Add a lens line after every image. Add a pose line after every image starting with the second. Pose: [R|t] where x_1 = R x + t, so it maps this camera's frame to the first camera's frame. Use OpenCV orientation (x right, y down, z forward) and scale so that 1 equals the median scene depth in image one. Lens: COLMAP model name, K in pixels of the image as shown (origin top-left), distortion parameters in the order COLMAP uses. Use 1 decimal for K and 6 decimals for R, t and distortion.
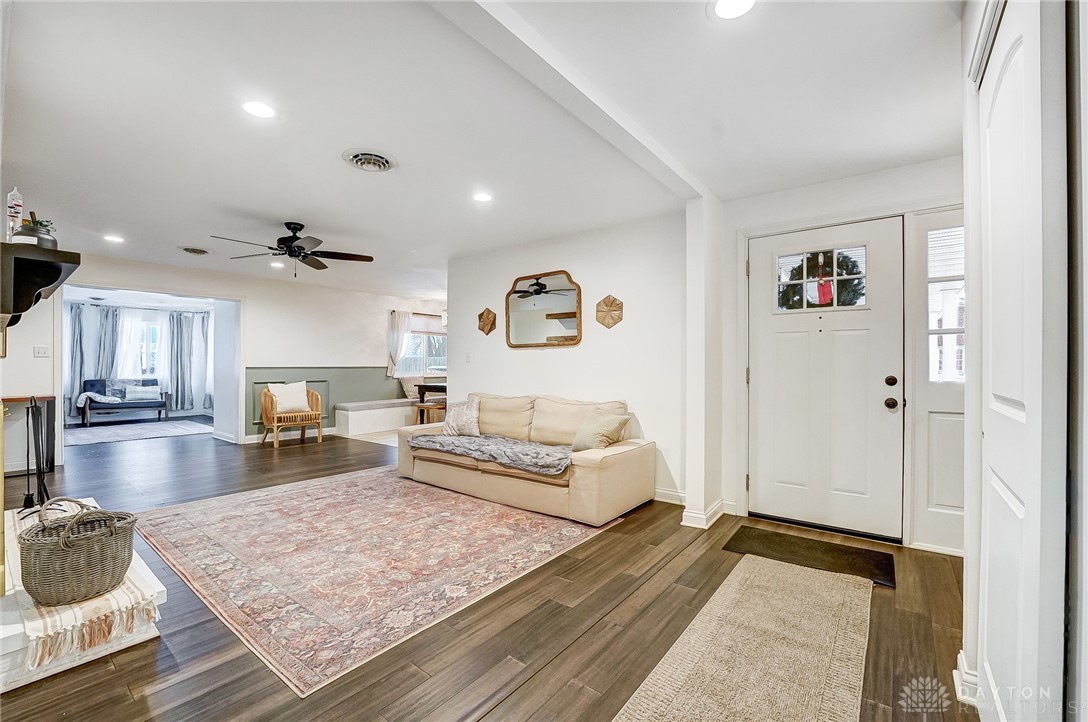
lens RADIAL K [[455.6, 0, 538.1], [0, 455.6, 364.6], [0, 0, 1]] dist [-0.024945, 0.000809]
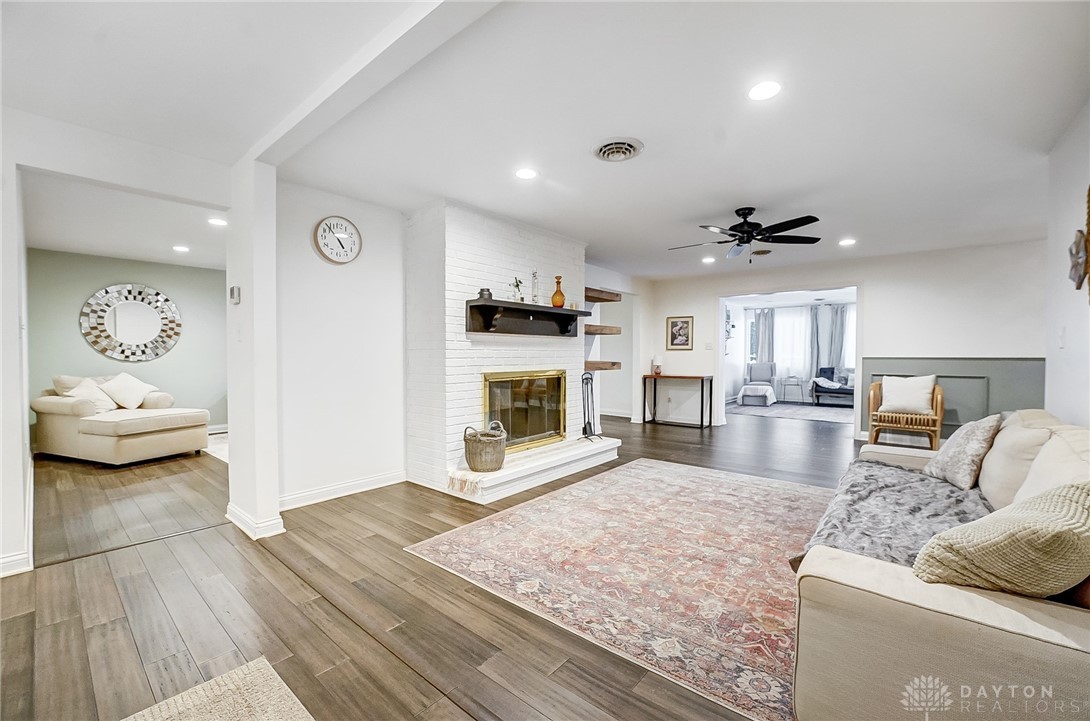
lens RADIAL K [[445.0, 0, 542.5], [0, 445.0, 360.5], [0, 0, 1]] dist [-0.026126, 0.000255]
pose [[-0.026858, 0.012325, -0.999563, 0.455221], [0.000002, 0.999924, 0.012330, 0.002549], [0.999639, 0.000329, -0.026856, 0.633385]]
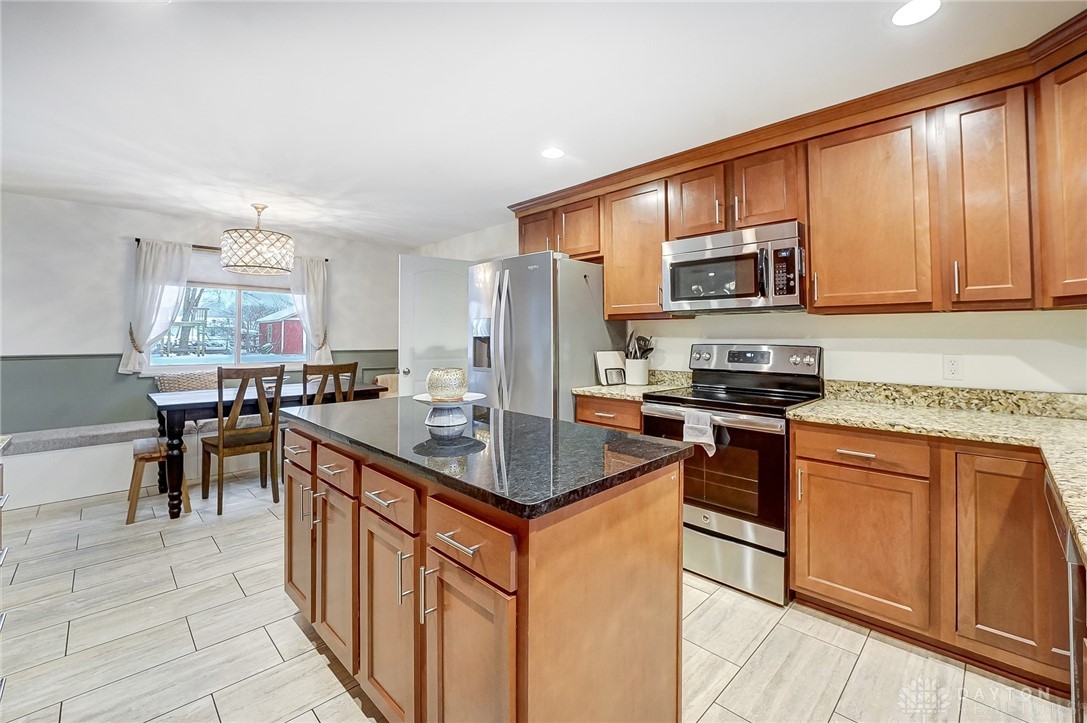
lens RADIAL K [[458.6, 0, 541.6], [0, 458.6, 326.6], [0, 0, 1]] dist [-0.024733, 0.000598]
pose [[0.992643, -0.003918, -0.121016, 0.371557], [0.000675, 0.999640, -0.026827, -0.025159], [0.121077, 0.026548, 0.992288, 1.272608]]
